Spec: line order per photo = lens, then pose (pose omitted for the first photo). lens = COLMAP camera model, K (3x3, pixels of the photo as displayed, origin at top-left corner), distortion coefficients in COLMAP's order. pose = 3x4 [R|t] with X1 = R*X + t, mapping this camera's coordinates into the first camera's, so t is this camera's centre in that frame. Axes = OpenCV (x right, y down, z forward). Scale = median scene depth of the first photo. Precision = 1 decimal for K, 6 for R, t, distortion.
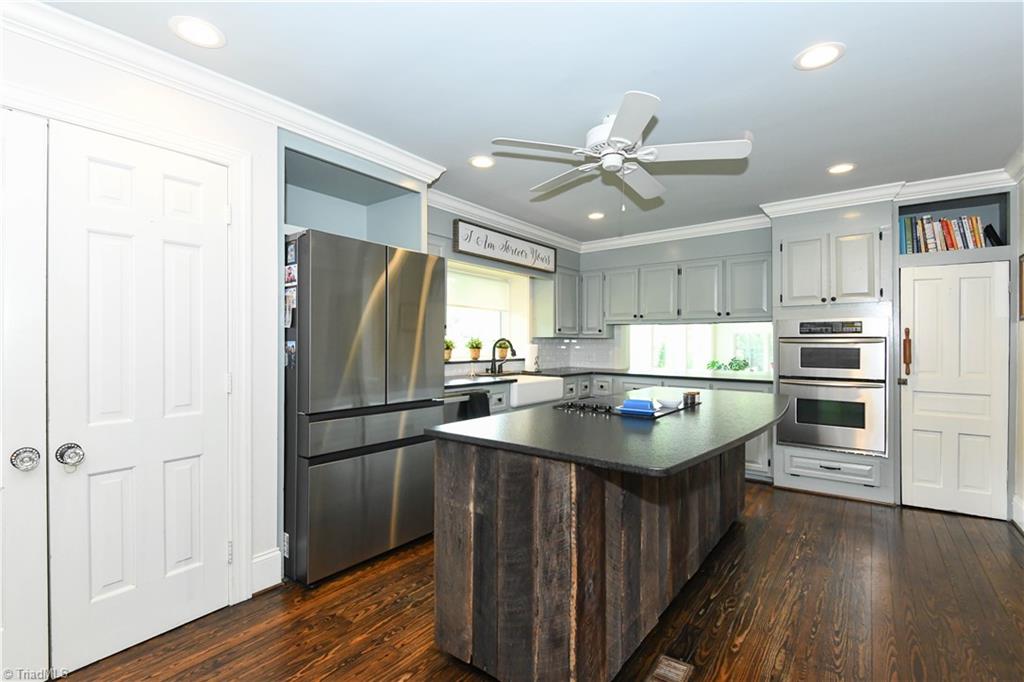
lens RADIAL K [[470.1, 0, 511.9], [0, 470.1, 340.9], [0, 0, 1]] dist [-0.001633, -0.001288]
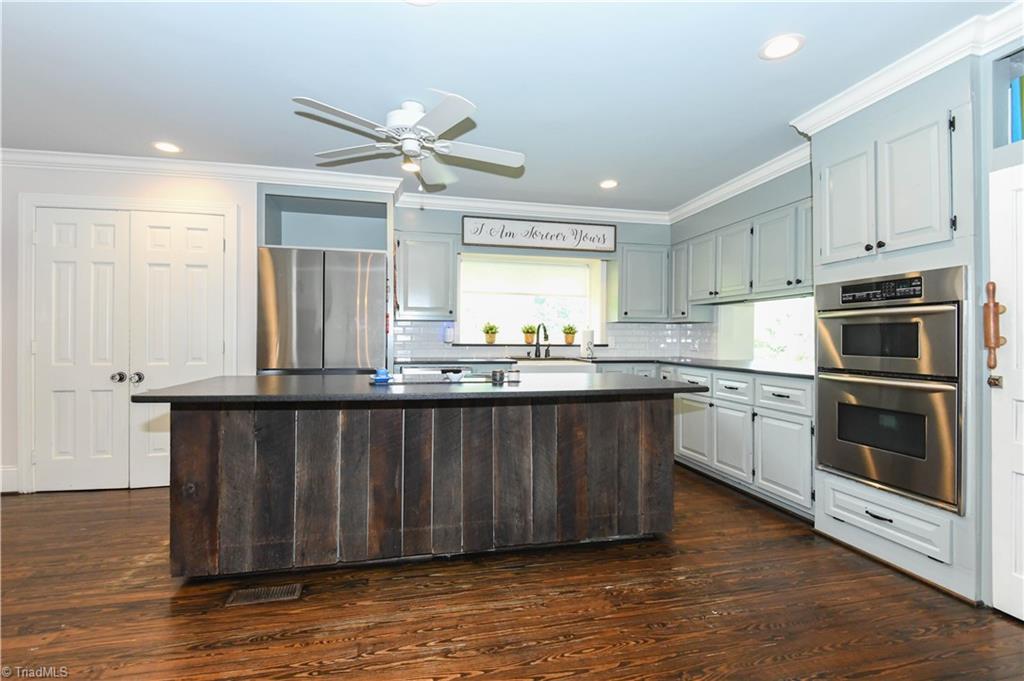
lens RADIAL K [[470.1, 0, 512.6], [0, 470.1, 338.6], [0, 0, 1]] dist [-0.001633, -0.001288]
pose [[0.774226, -0.000358, -0.632909, 0.646057], [0.000639, 1.000000, 0.000217, 0.031593], [0.632908, -0.000572, 0.774226, 0.195884]]
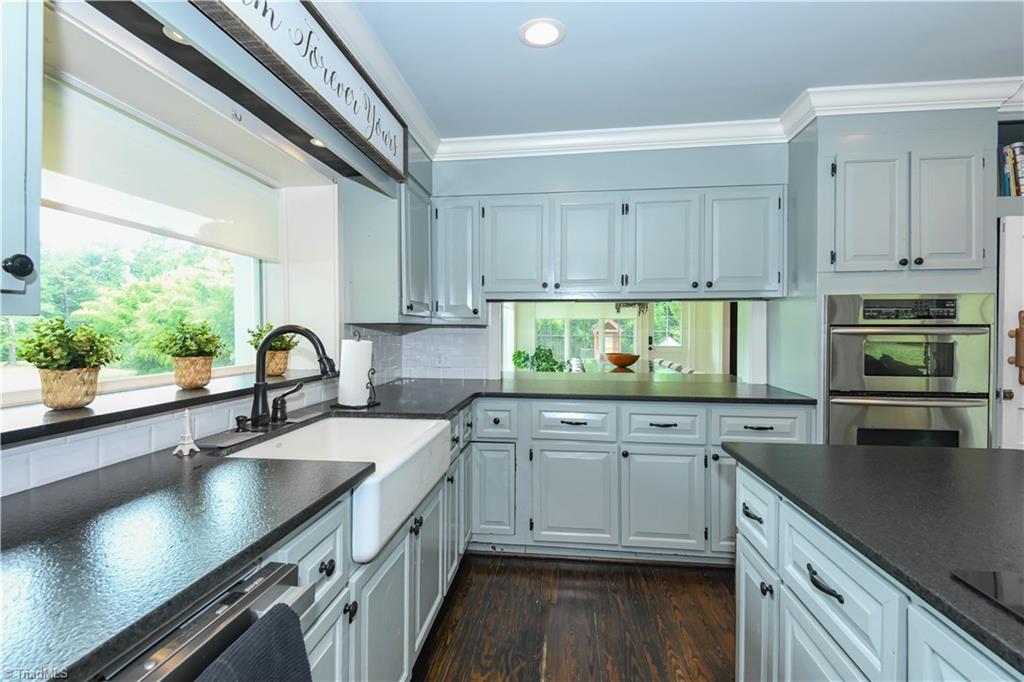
lens RADIAL K [[470.1, 0, 519.0], [0, 470.1, 339.8], [0, 0, 1]] dist [-0.001633, -0.001288]
pose [[0.857621, -0.010835, 0.514168, -0.059116], [-0.000131, 0.999773, 0.021287, -0.001452], [-0.514282, -0.018324, 0.857425, 0.688581]]
